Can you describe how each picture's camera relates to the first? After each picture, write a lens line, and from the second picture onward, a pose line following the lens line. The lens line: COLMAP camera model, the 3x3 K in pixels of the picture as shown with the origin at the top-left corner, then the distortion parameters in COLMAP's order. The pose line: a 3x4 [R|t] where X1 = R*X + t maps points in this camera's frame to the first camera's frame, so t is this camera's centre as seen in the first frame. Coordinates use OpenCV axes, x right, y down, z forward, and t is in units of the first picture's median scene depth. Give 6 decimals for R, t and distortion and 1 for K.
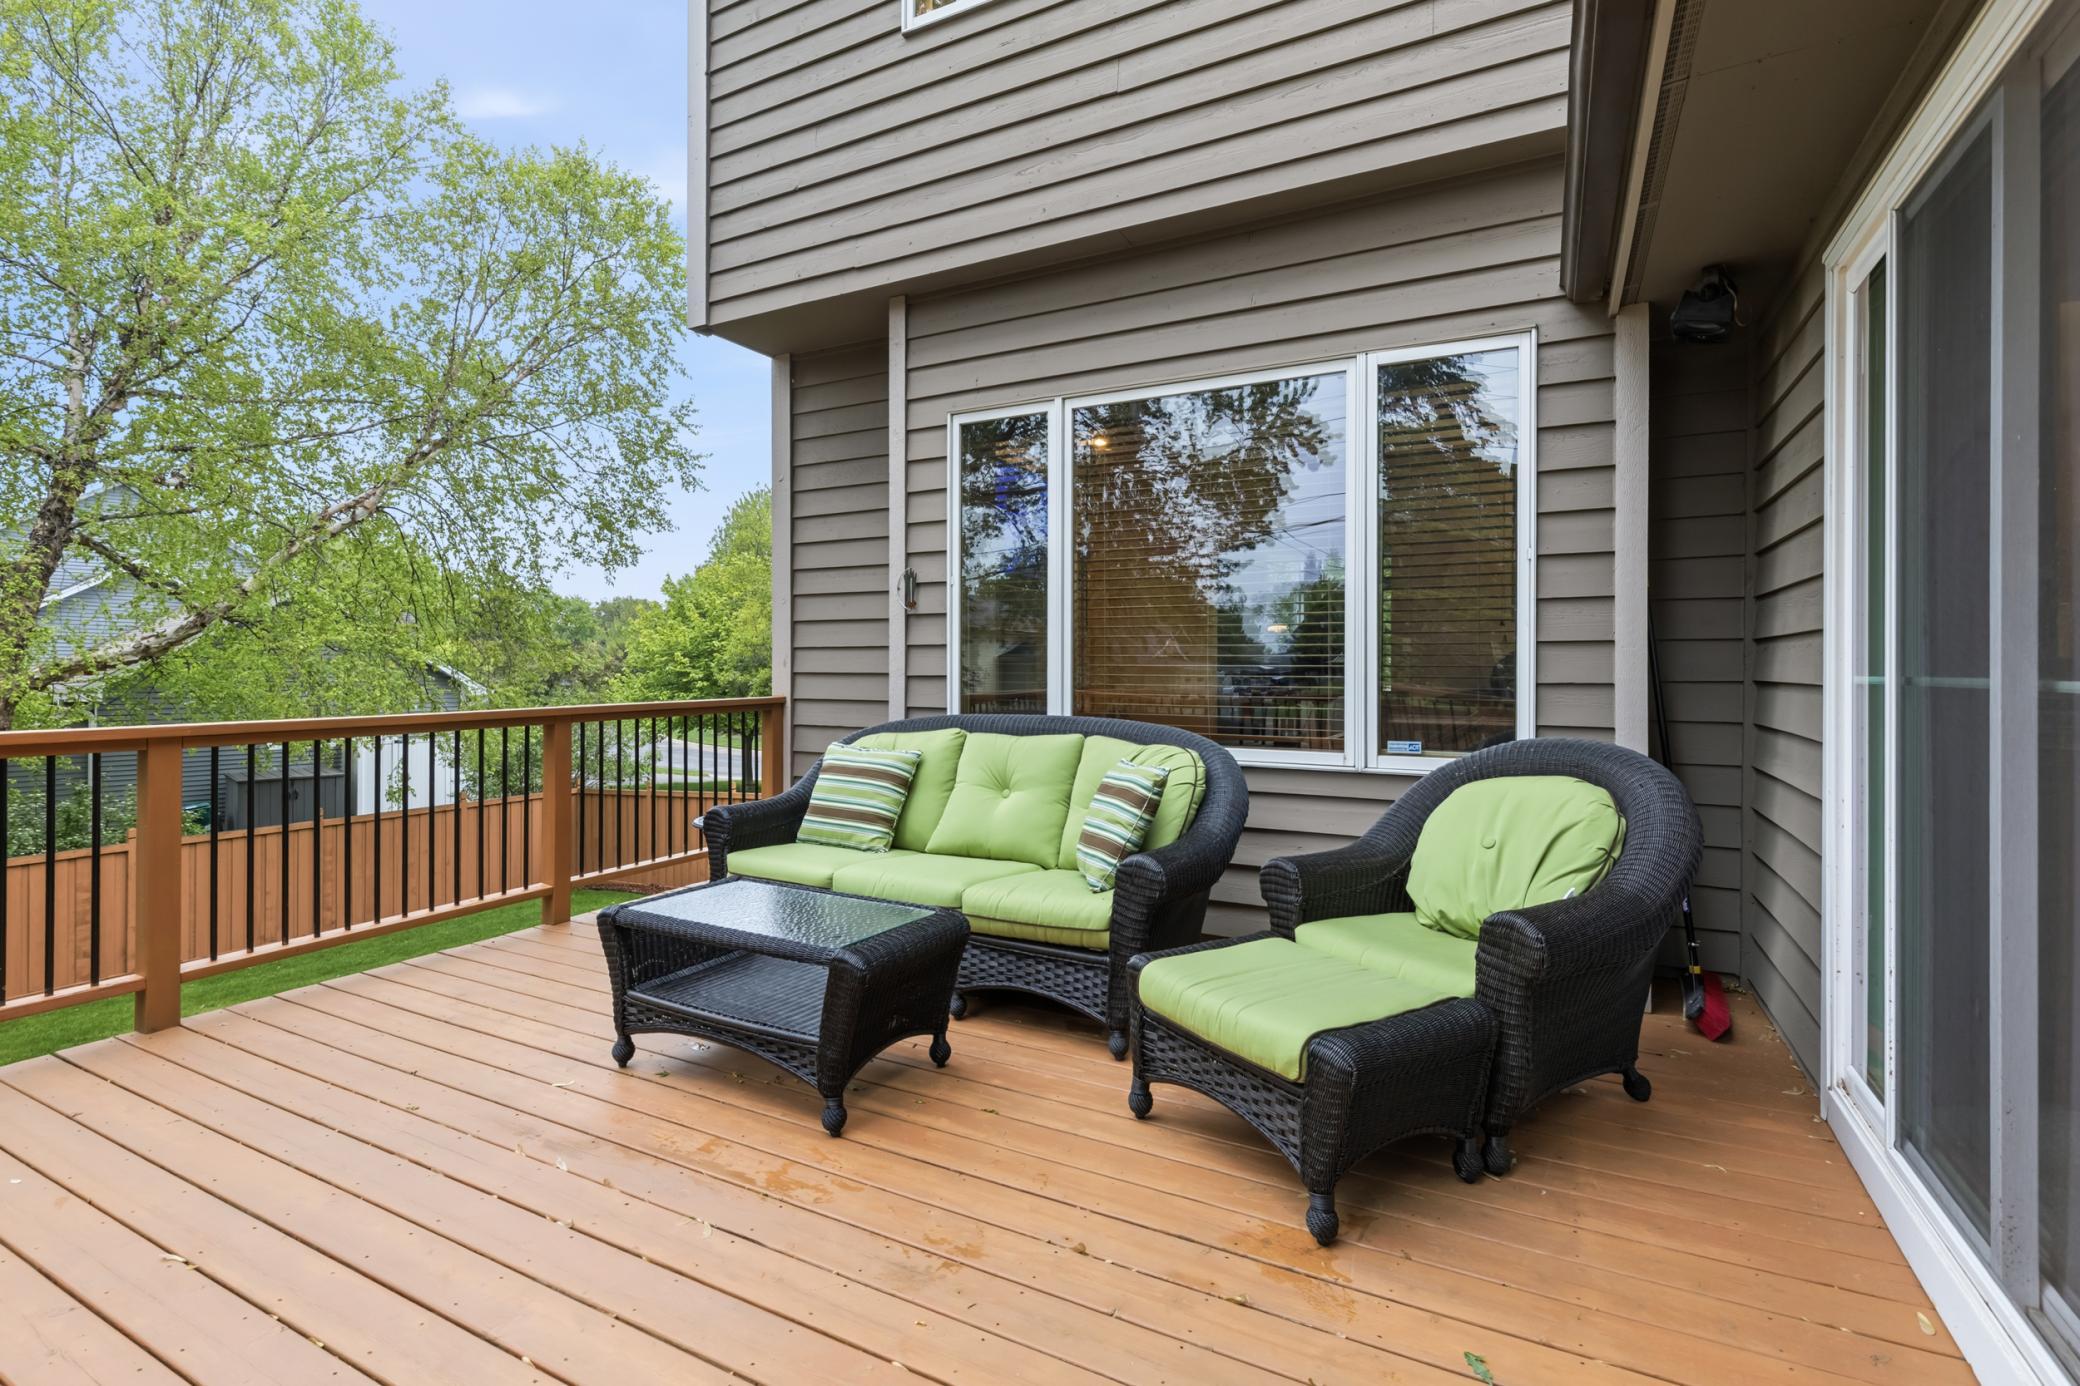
lens RADIAL K [[946.2, 0, 1030.0], [0, 946.2, 683.4], [0, 0, 1]] dist [0.004689, -0.000393]
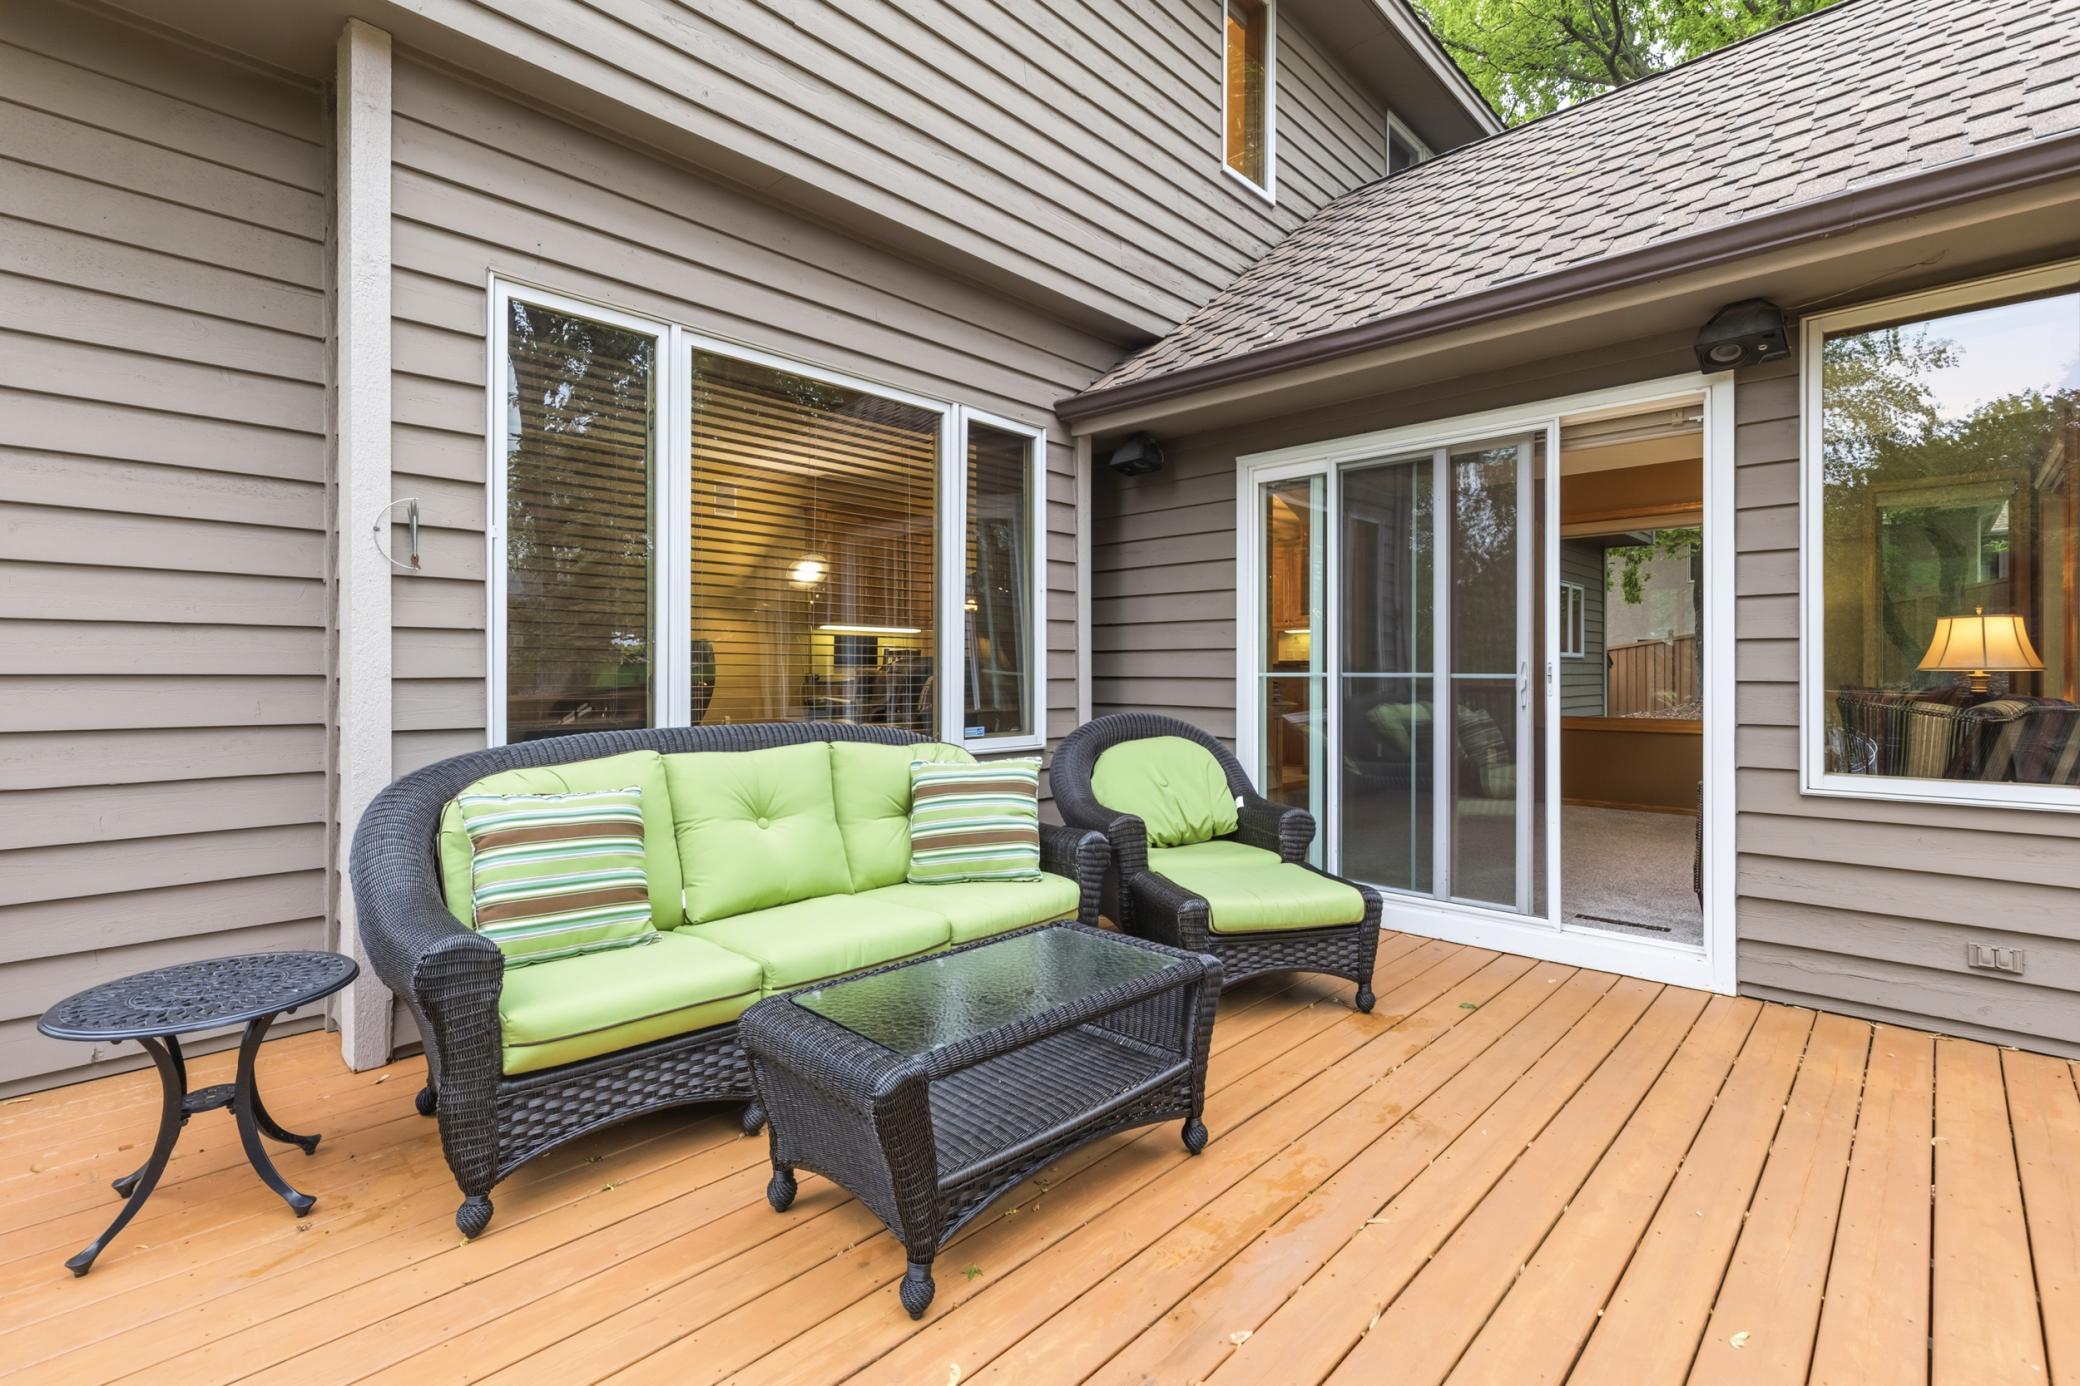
lens RADIAL K [[946.2, 0, 1030.0], [0, 946.2, 683.4], [0, 0, 1]] dist [0.004689, -0.000393]
pose [[0.268646, -0.008324, 0.963203, -1.168047], [0.014367, 0.999886, 0.004634, -0.002703], [-0.963132, 0.012593, 0.268735, 0.897496]]
